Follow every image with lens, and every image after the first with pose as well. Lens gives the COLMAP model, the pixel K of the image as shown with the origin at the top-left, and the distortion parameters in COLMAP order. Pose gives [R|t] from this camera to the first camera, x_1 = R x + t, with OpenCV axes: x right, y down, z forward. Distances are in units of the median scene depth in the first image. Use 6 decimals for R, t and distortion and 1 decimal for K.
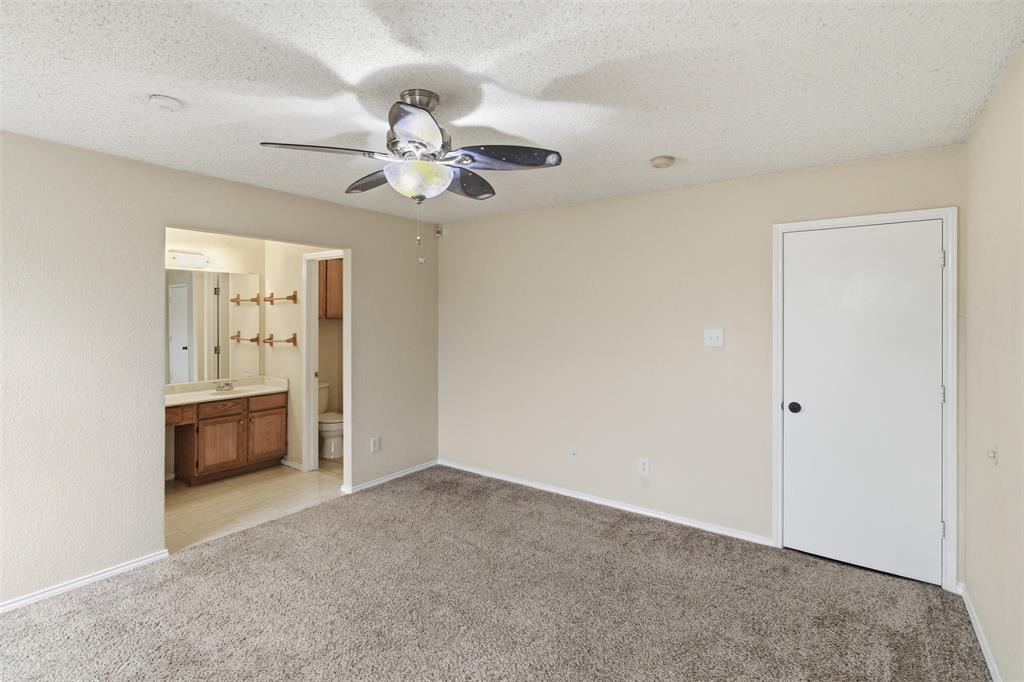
lens RADIAL K [[479.0, 0, 511.4], [0, 479.0, 313.5], [0, 0, 1]] dist [-0.003230, -0.000534]
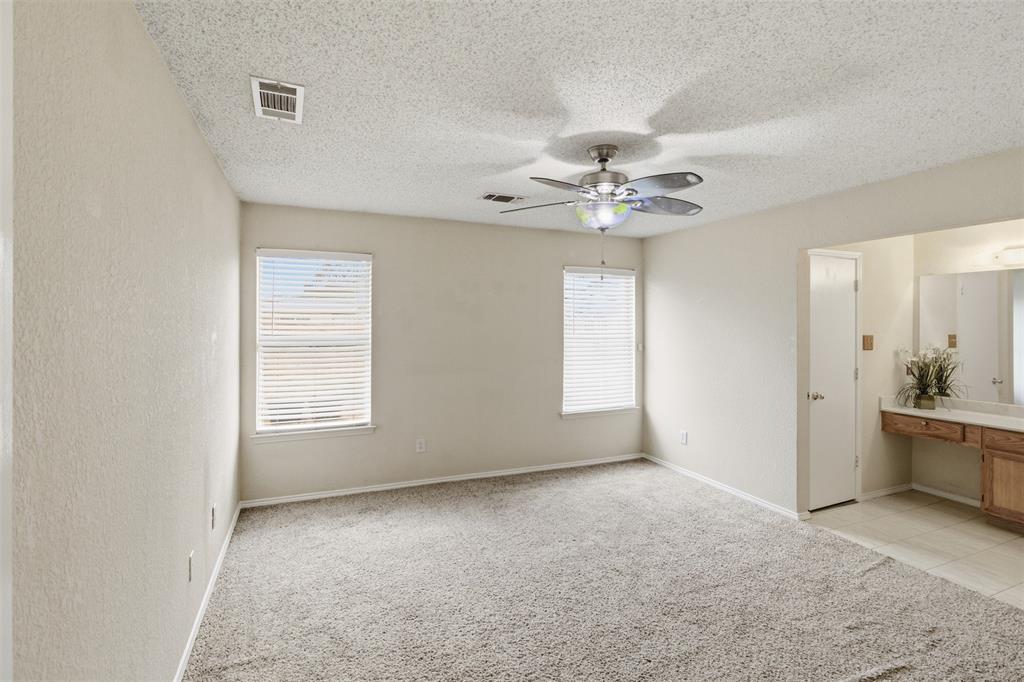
lens RADIAL K [[477.3, 0, 509.9], [0, 477.3, 326.9], [0, 0, 1]] dist [-0.004938, 0.000594]
pose [[-0.512835, 0.003011, -0.858482, 0.749169], [0.001494, 0.999995, 0.002615, 0.009345], [0.858486, 0.000059, -0.512837, 1.054632]]
